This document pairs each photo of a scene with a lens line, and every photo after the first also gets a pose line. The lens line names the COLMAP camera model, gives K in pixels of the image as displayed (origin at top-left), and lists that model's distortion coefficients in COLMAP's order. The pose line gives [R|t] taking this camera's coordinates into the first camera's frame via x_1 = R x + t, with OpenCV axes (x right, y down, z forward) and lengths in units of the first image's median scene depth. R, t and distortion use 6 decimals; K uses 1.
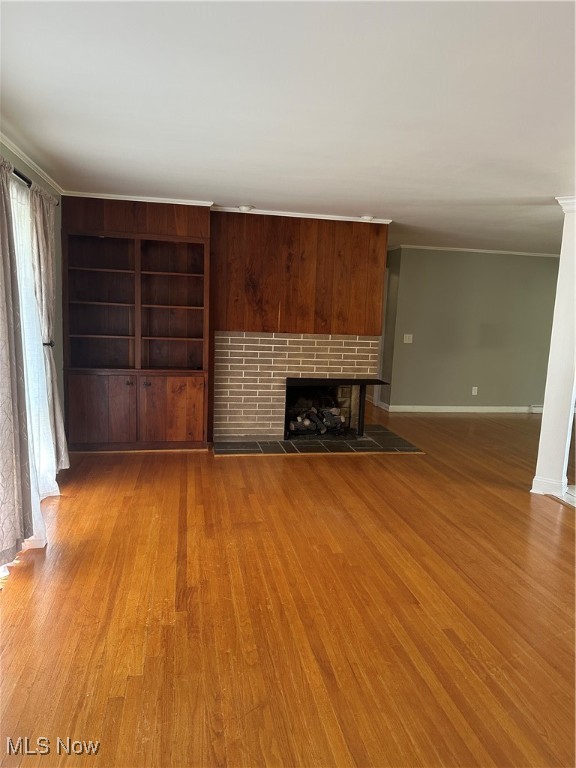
lens RADIAL K [[533.5, 0, 285.9], [0, 533.5, 387.9], [0, 0, 1]] dist [0.083384, -0.111834]
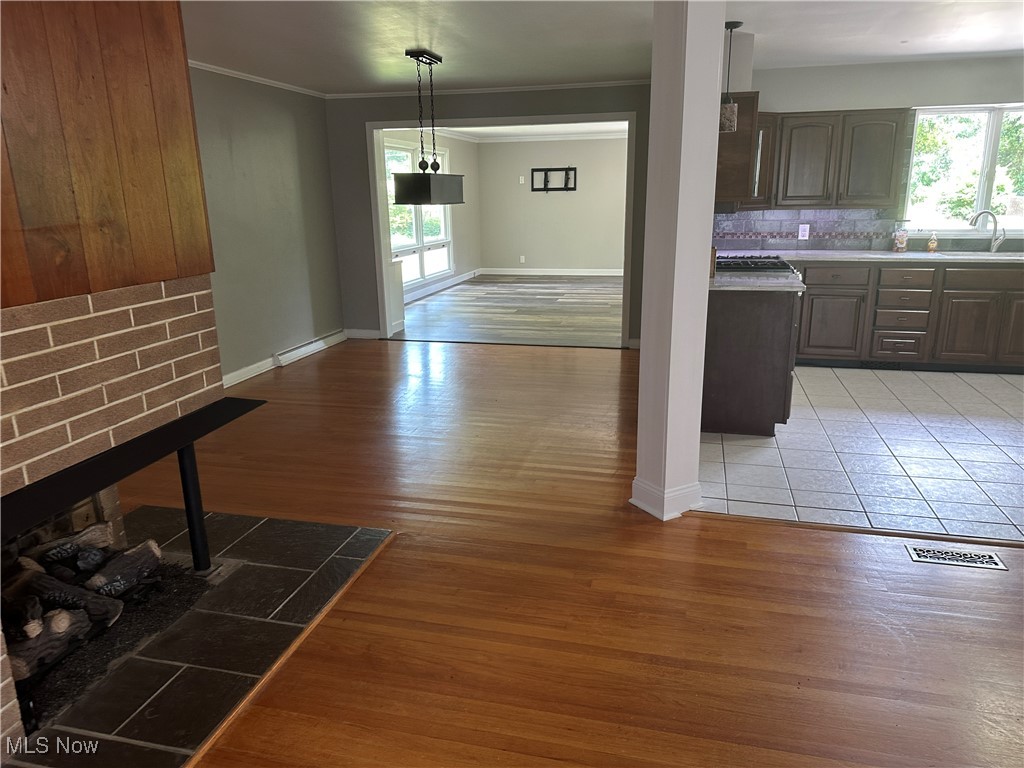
lens RADIAL K [[711.3, 0, 512.0], [0, 711.3, 384.0], [0, 0, 1]] dist [0.083384, -0.111834]
pose [[0.419780, -0.278907, 0.863710, -0.174562], [0.165969, 0.959158, 0.229065, -0.116069], [-0.892322, 0.047192, 0.448925, 0.717771]]
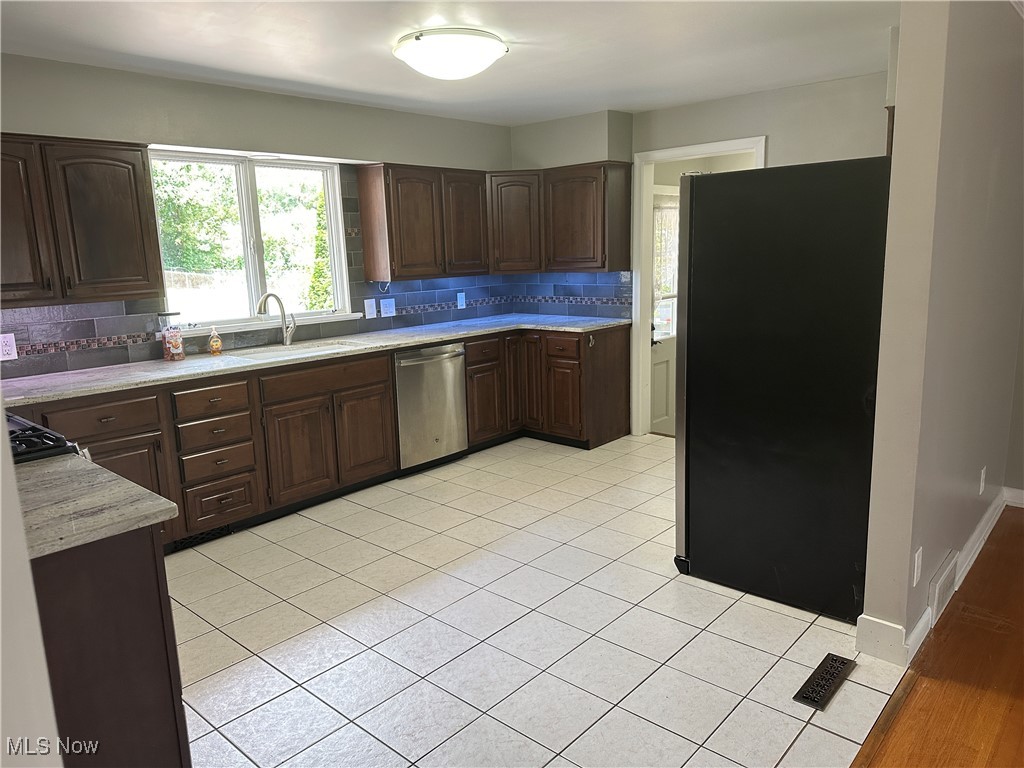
lens RADIAL K [[715.0, 0, 513.6], [0, 715.0, 378.2], [0, 0, 1]] dist [0.005872, 0.002541]
pose [[-0.608453, -0.167786, 0.775650, 0.333294], [0.122627, 0.945777, 0.300780, -0.117641], [-0.784059, 0.278126, -0.554885, 0.819850]]
